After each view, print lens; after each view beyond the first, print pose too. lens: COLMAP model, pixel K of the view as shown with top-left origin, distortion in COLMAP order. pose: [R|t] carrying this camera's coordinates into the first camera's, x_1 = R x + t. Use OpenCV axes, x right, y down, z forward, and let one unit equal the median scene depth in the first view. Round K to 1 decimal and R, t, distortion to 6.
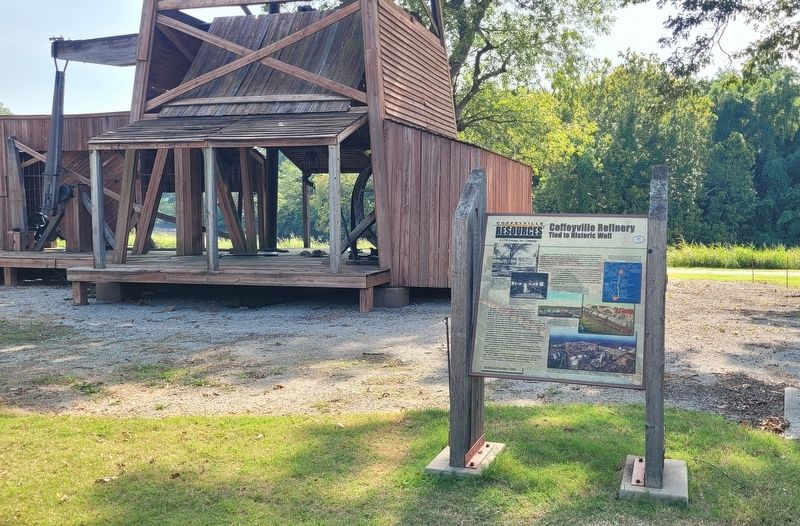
lens RADIAL K [[687.0, 0, 400.0], [0, 687.0, 263.0], [0, 0, 1]] dist [0.000410, 0.001577]
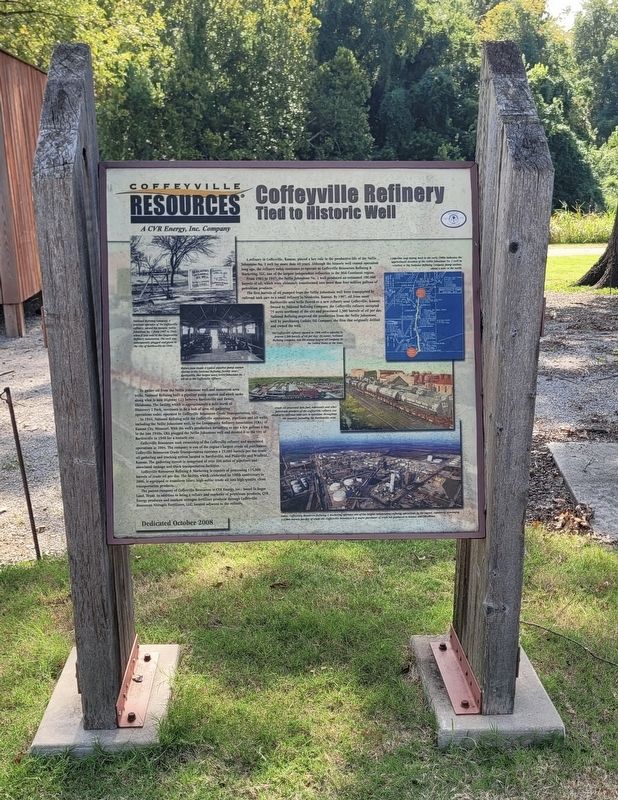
lens RADIAL K [[959.1, 0, 309.2], [0, 959.1, 525.7], [0, 0, 1]] dist [0.023713, 0.002700]
pose [[0.913806, -0.150595, 0.377199, -0.015994], [0.040639, 0.957960, 0.284009, -0.023206], [-0.404112, -0.244200, 0.881510, 0.400943]]
